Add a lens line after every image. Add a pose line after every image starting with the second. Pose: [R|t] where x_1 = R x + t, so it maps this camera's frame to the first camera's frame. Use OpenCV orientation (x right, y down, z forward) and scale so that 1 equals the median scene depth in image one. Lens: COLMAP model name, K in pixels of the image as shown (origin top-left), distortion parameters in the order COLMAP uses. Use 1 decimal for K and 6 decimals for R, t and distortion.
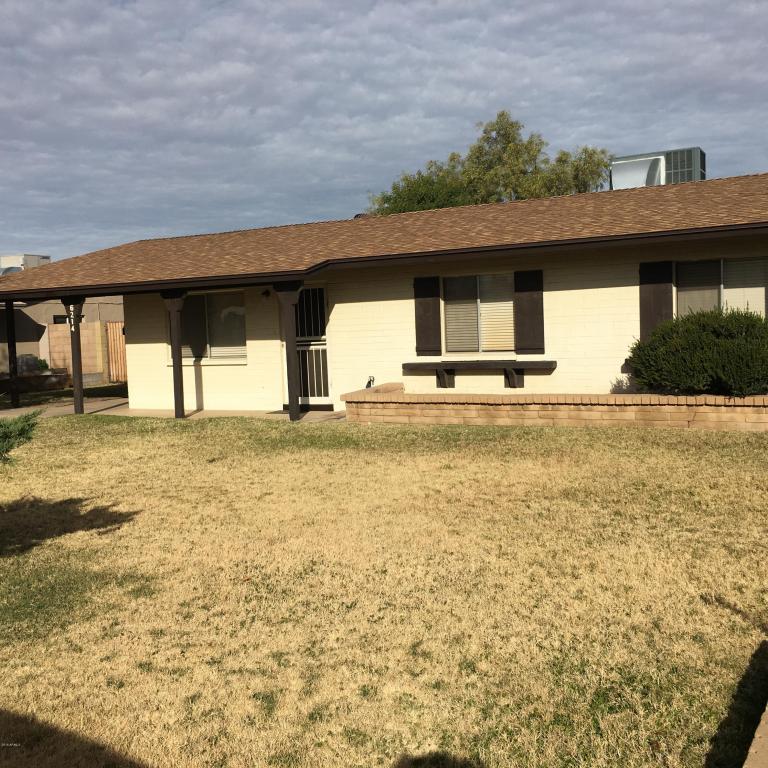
lens RADIAL K [[870.2, 0, 373.3], [0, 870.2, 383.8], [0, 0, 1]] dist [0.035272, -0.006151]
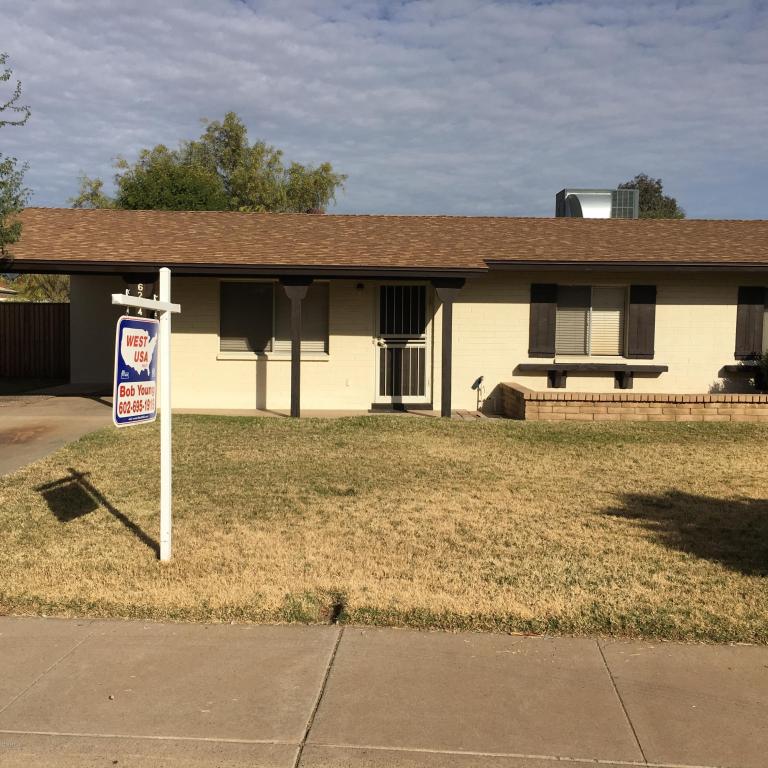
lens RADIAL K [[870.2, 0, 373.3], [0, 870.2, 383.8], [0, 0, 1]] dist [0.035272, -0.006151]
pose [[0.861044, 0.015331, 0.508300, -0.645334], [-0.012037, 0.999880, -0.009767, 0.012437], [-0.508389, 0.002292, 0.861125, 0.185528]]
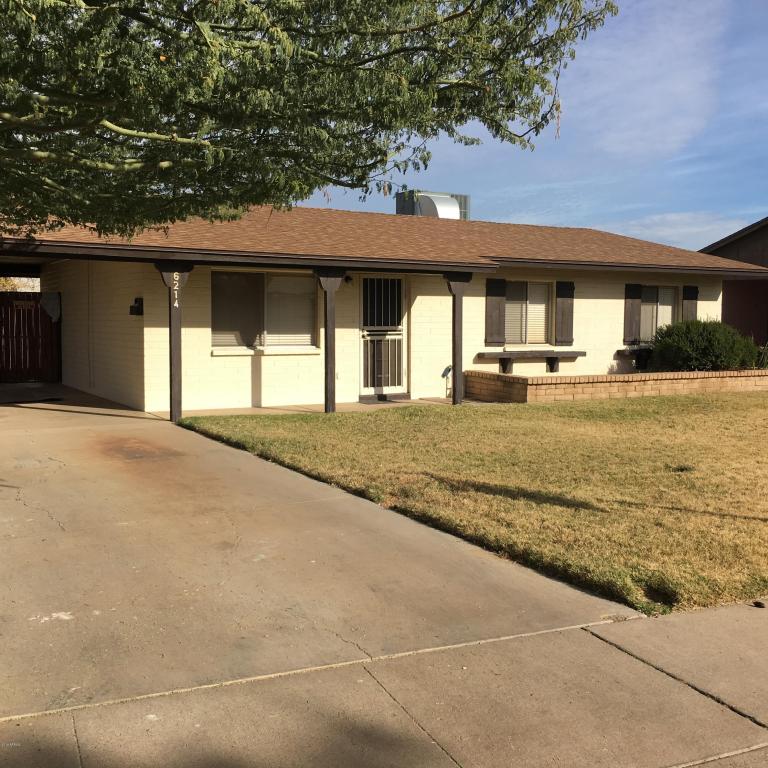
lens RADIAL K [[870.2, 0, 373.3], [0, 870.2, 383.8], [0, 0, 1]] dist [0.035272, -0.006151]
pose [[0.514723, -0.017975, 0.857168, -1.003581], [0.031488, 0.999502, 0.002051, 0.009996], [-0.856778, 0.025935, 0.515032, 0.534243]]
